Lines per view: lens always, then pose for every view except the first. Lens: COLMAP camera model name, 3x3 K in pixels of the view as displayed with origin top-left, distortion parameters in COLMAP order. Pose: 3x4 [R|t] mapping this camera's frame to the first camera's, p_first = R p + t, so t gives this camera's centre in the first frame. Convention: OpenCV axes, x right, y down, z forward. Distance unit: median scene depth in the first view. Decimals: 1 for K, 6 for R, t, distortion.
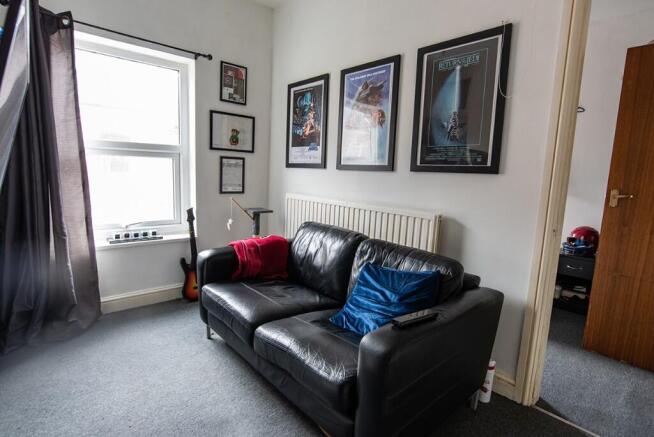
lens RADIAL K [[349.7, 0, 330.4], [0, 349.7, 219.2], [0, 0, 1]] dist [-0.001170, 0.001224]
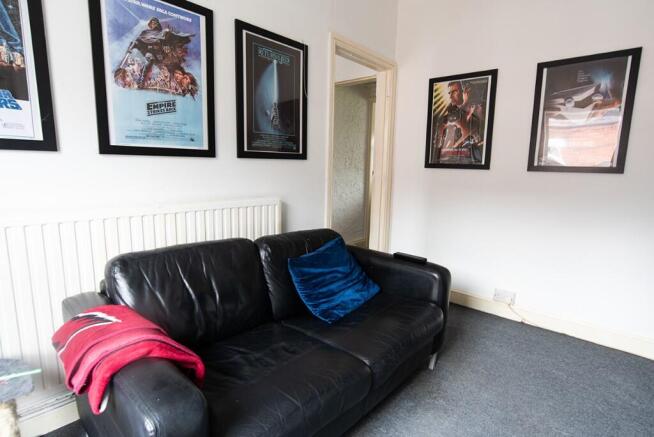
lens RADIAL K [[349.7, 0, 330.3], [0, 349.7, 217.2], [0, 0, 1]] dist [-0.001170, 0.001224]
pose [[-0.111899, -0.201508, 0.973074, -0.678040], [0.095483, 0.972513, 0.212372, -0.148872], [-0.989122, 0.116676, -0.089582, 0.824142]]
